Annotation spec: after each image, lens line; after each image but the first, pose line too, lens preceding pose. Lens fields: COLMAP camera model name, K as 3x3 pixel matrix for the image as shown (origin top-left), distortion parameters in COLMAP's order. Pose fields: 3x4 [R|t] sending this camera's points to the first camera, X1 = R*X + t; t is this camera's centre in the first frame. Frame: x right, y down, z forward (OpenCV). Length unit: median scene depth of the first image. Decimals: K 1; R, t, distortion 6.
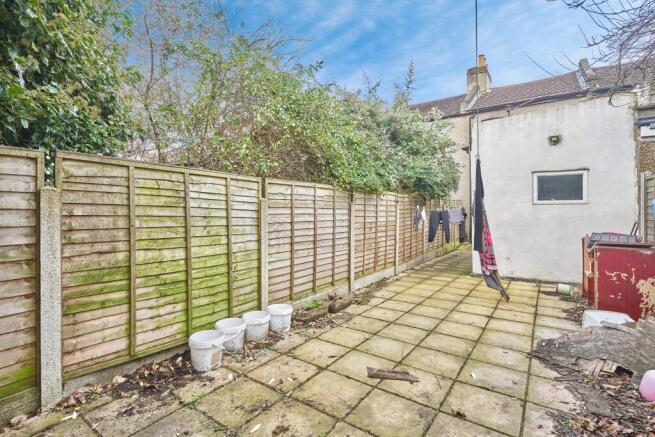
lens RADIAL K [[311.2, 0, 327.5], [0, 311.2, 218.5], [0, 0, 1]] dist [0.000395, 0.000044]
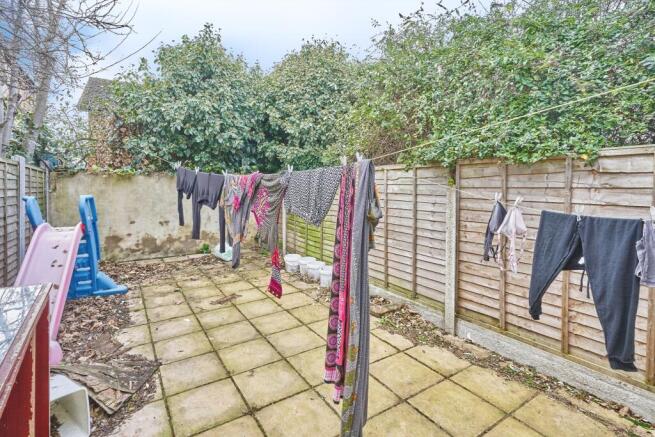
lens RADIAL K [[317.5, 0, 327.6], [0, 317.5, 204.8], [0, 0, 1]] dist [-0.000247, -0.000141]
pose [[-0.363582, 0.060551, -0.929592, 1.157990], [-0.010810, 0.997544, 0.069205, -0.083011], [0.931499, 0.035210, -0.362034, 1.580819]]
